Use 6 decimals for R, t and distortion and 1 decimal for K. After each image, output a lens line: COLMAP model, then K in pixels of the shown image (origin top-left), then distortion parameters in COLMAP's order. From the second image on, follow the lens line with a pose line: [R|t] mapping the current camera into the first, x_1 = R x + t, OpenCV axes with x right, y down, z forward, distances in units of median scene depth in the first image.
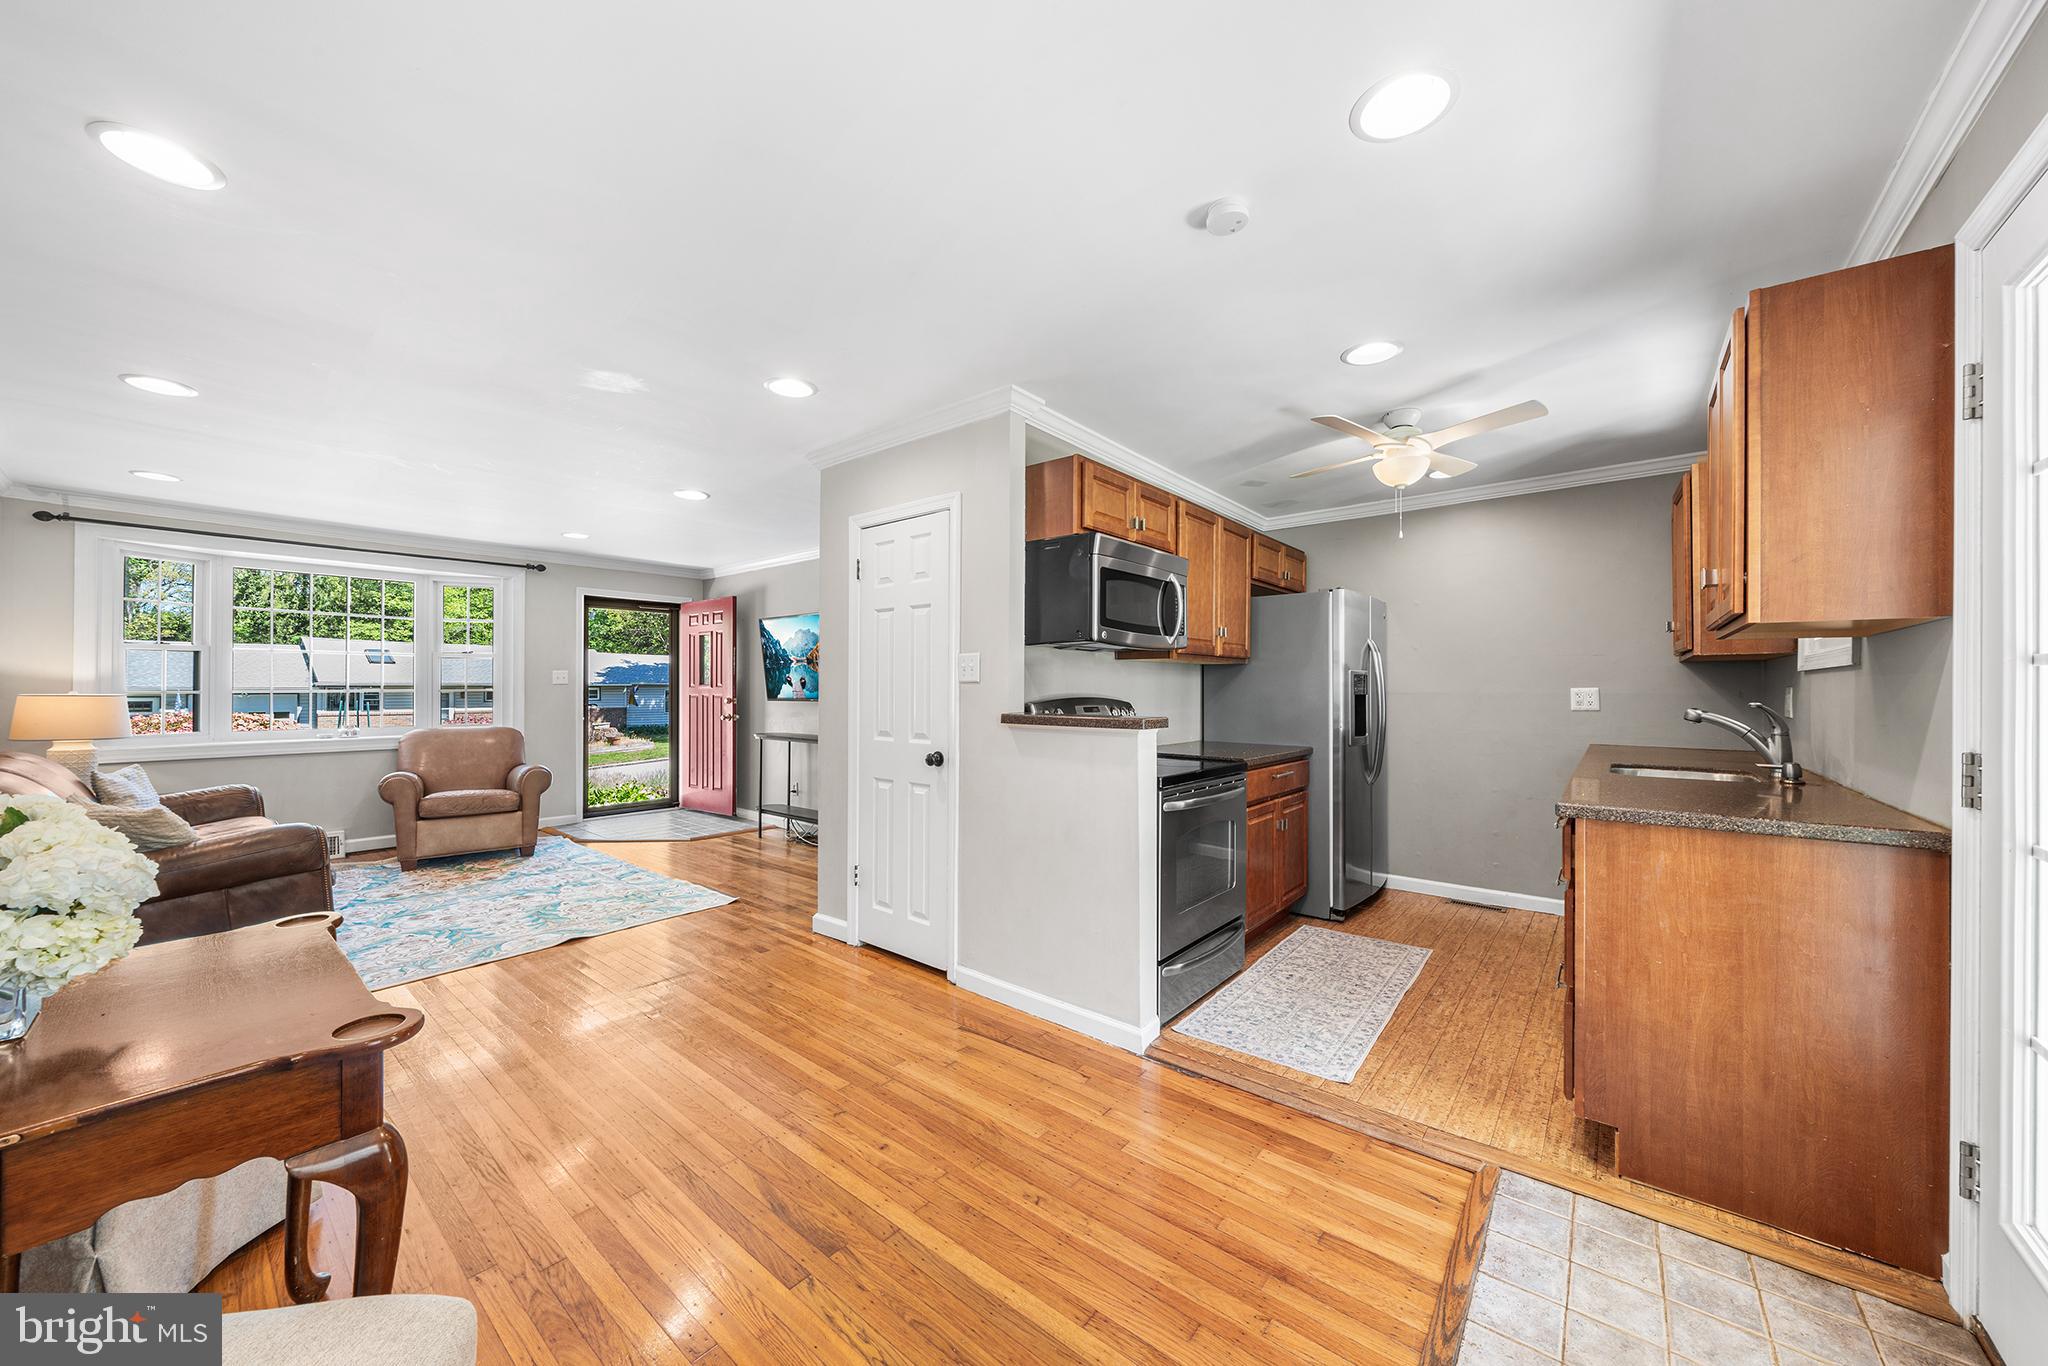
lens RADIAL K [[724.0, 0, 1024.0], [0, 724.0, 683.0], [0, 0, 1]] dist [-0.004257, 0.000156]
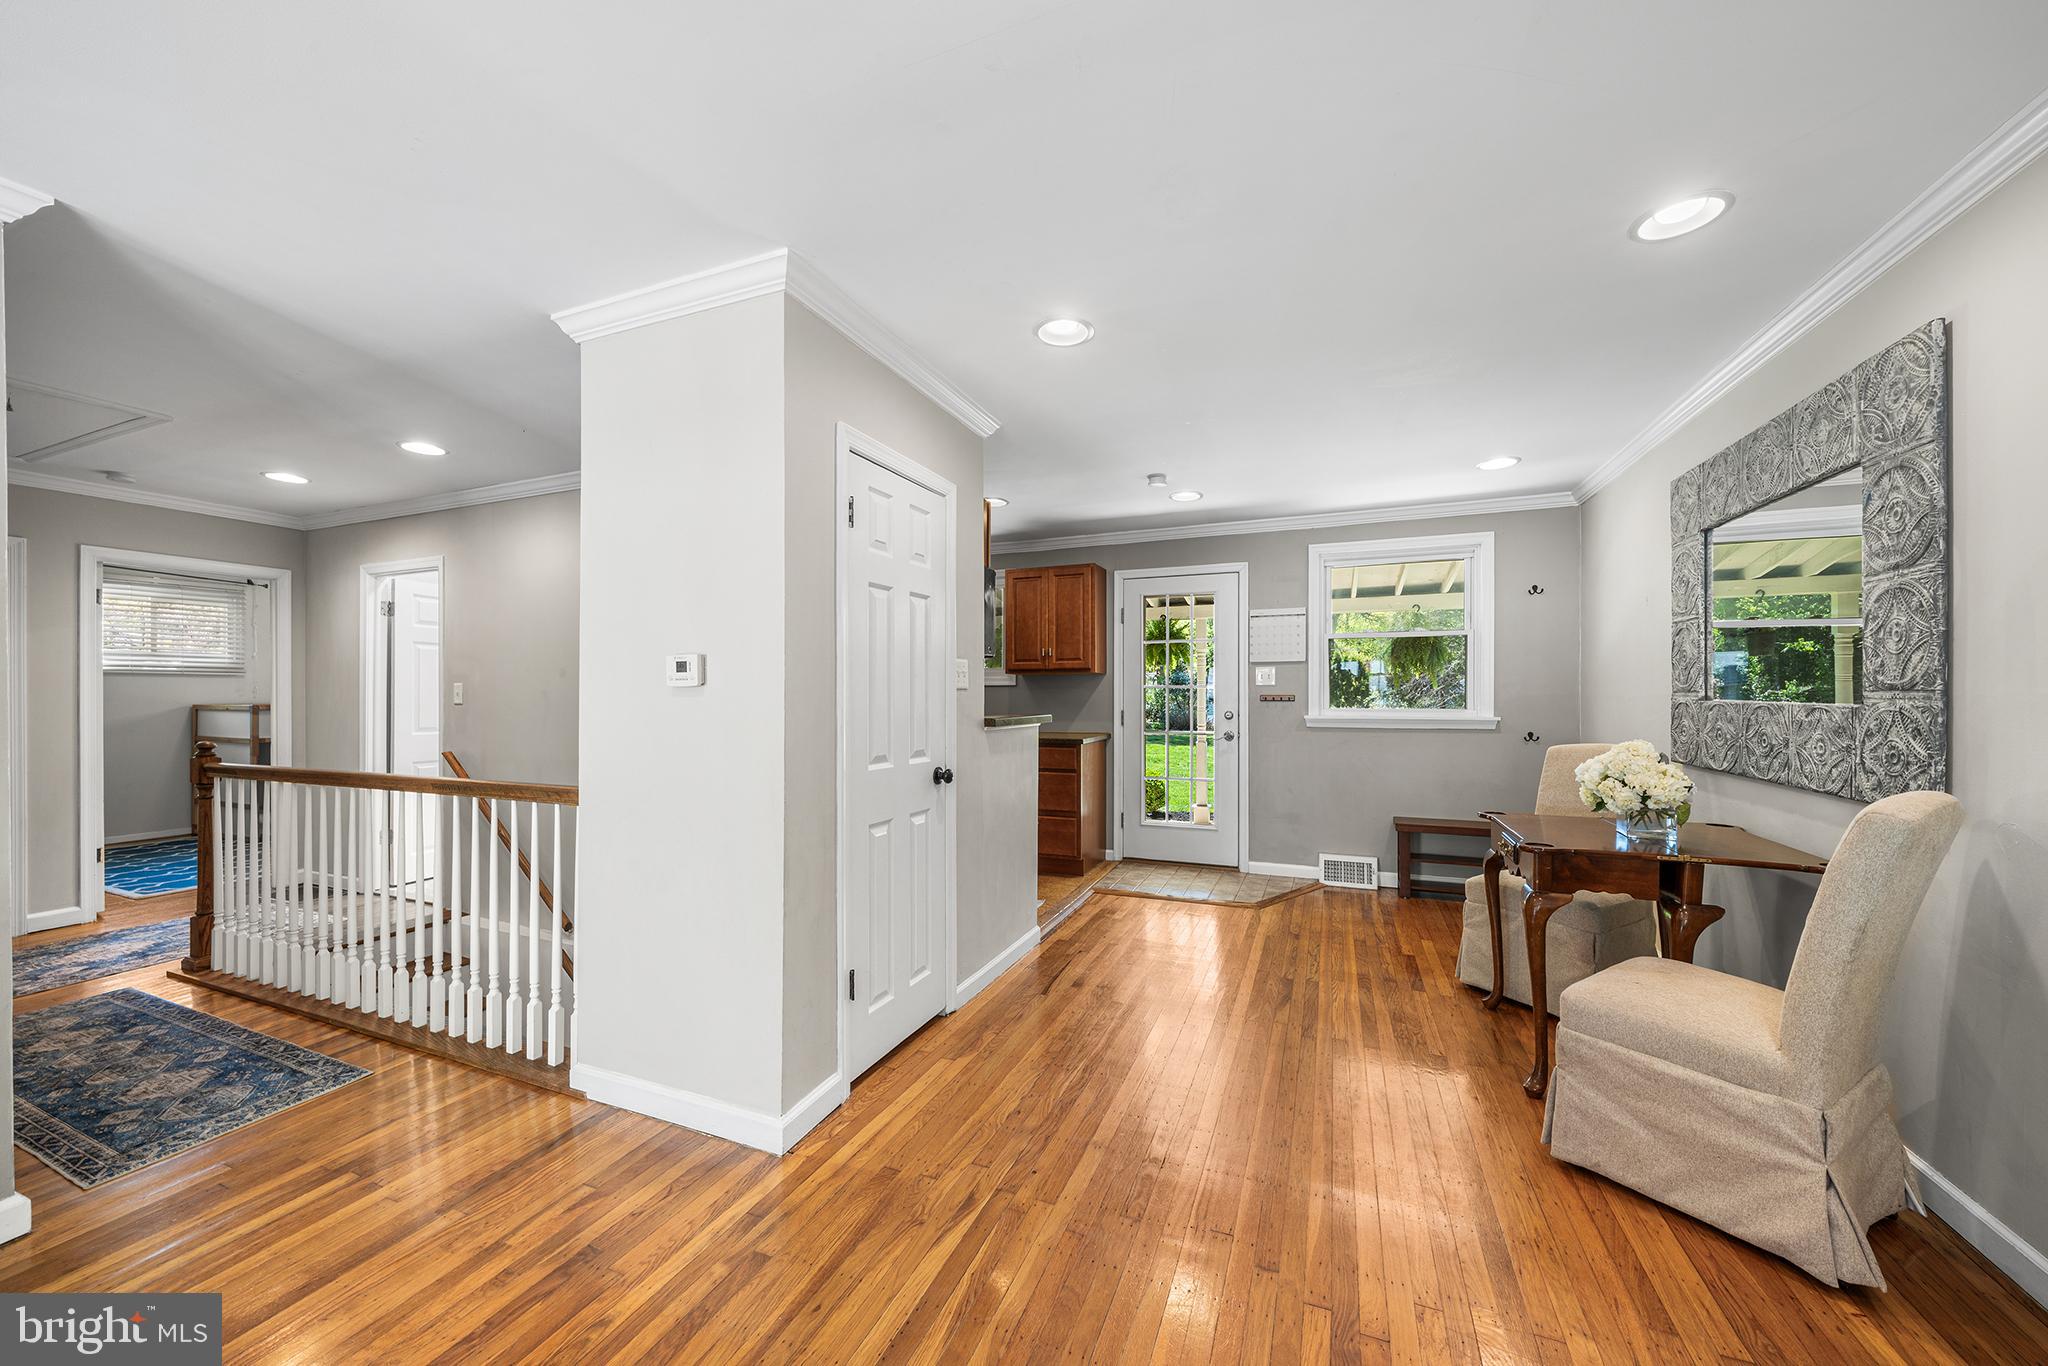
lens RADIAL K [[745.2, 0, 1026.3], [0, 745.2, 696.0], [0, 0, 1]] dist [-0.001340, -0.000063]
pose [[-0.293173, -0.003176, 0.956054, -0.959938], [-0.004554, 0.999988, 0.001926, 0.005593], [-0.956049, -0.003789, -0.293183, 1.099209]]
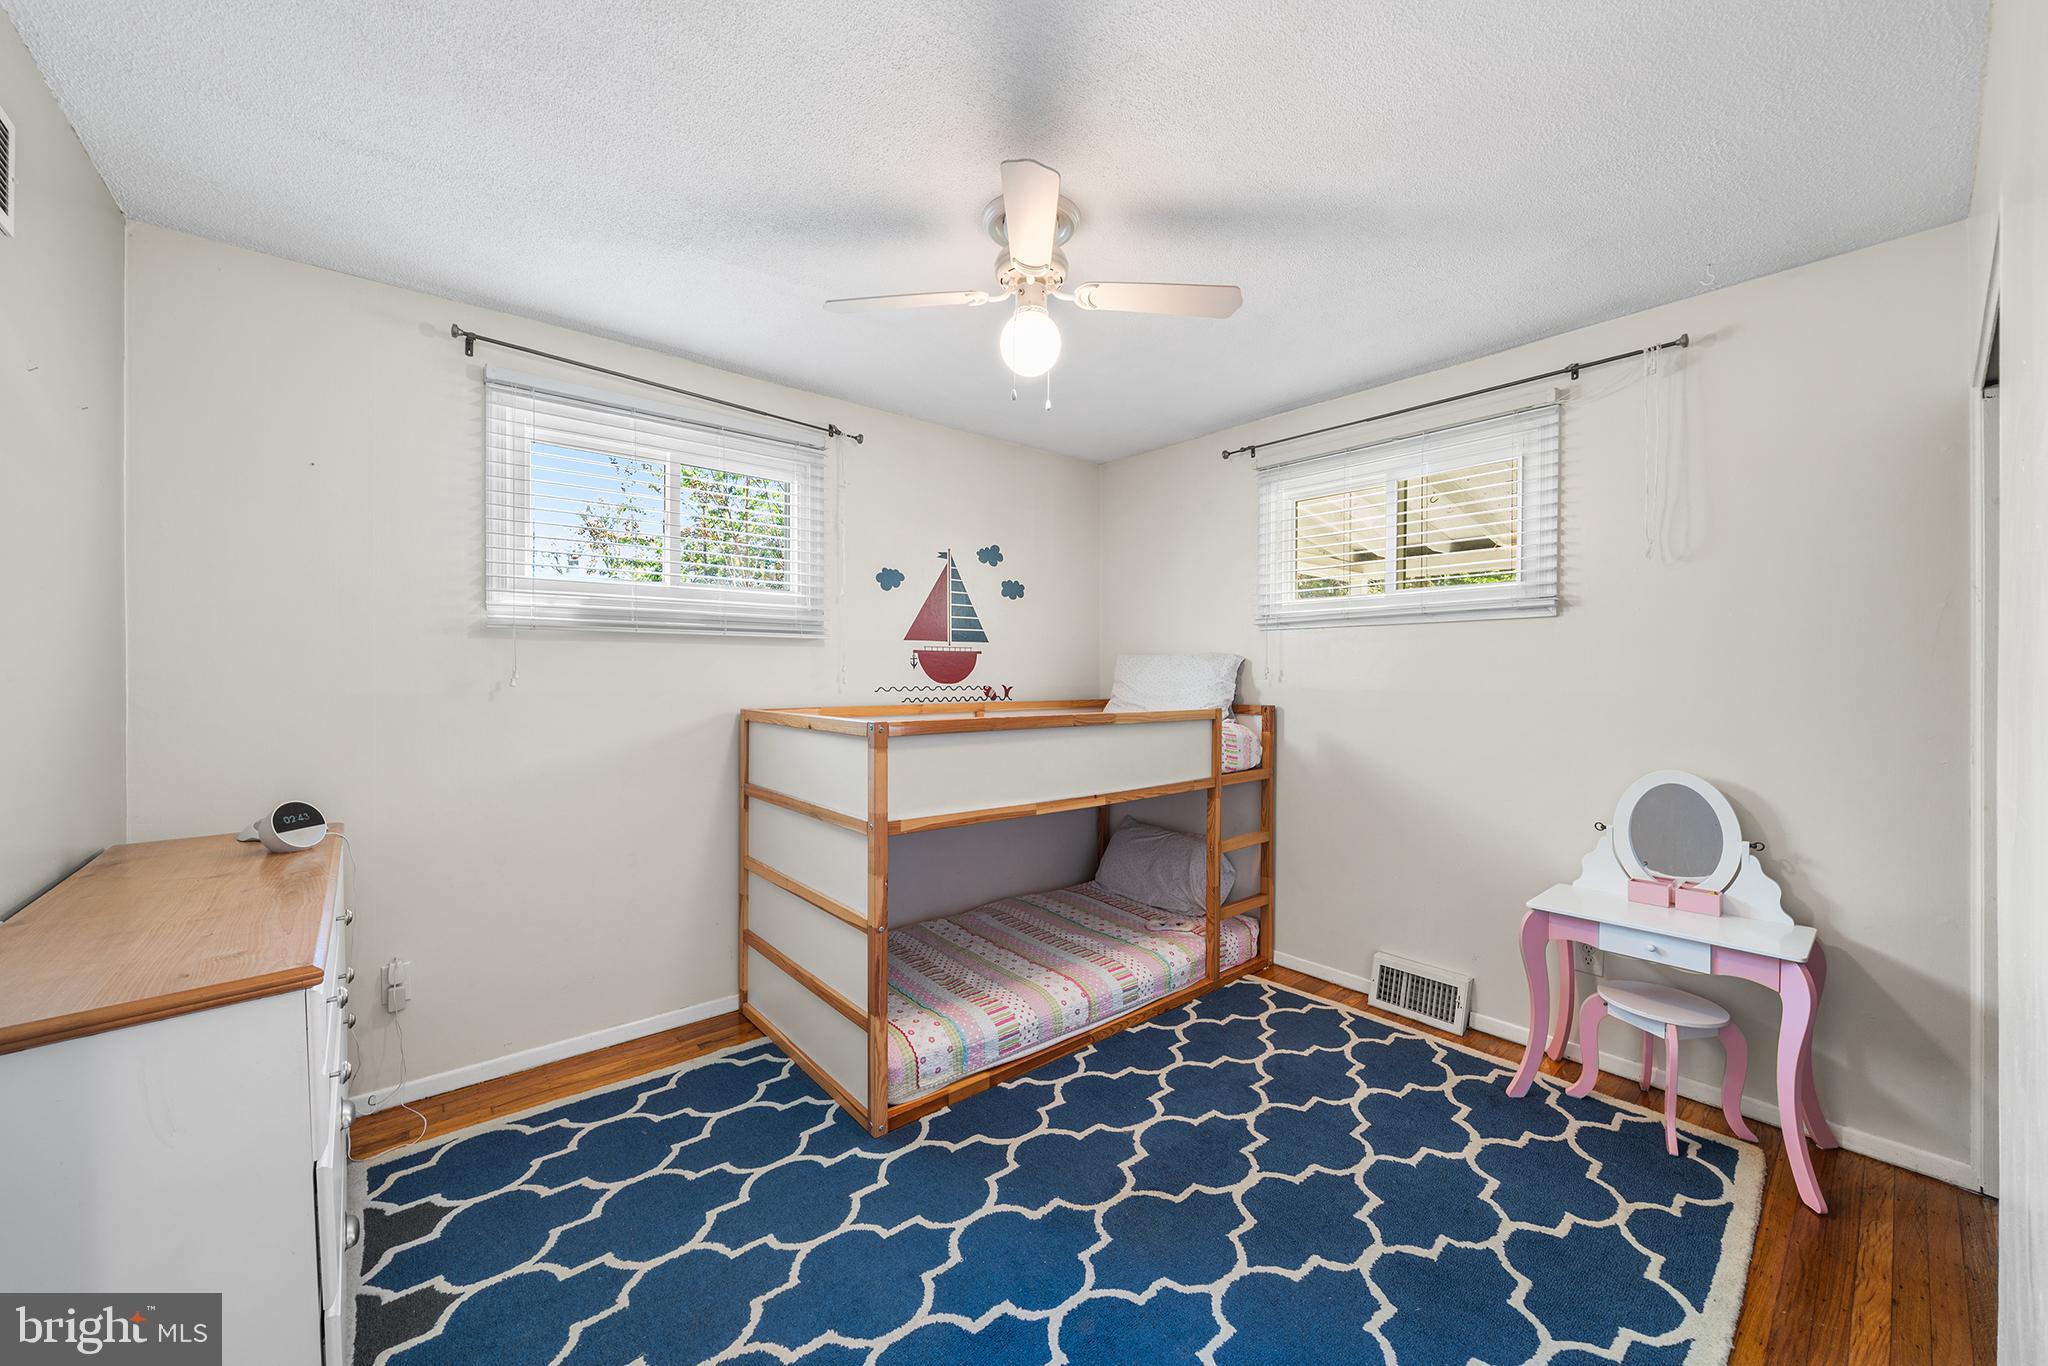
lens RADIAL K [[762.2, 0, 1024.9], [0, 762.2, 677.1], [0, 0, 1]] dist [-0.000406, 0.000093]
pose [[0.171654, -0.001485, 0.985156, 0.859614], [-0.005980, 0.999979, 0.002549, 0.002692], [-0.985139, -0.006328, 0.171641, 2.218633]]
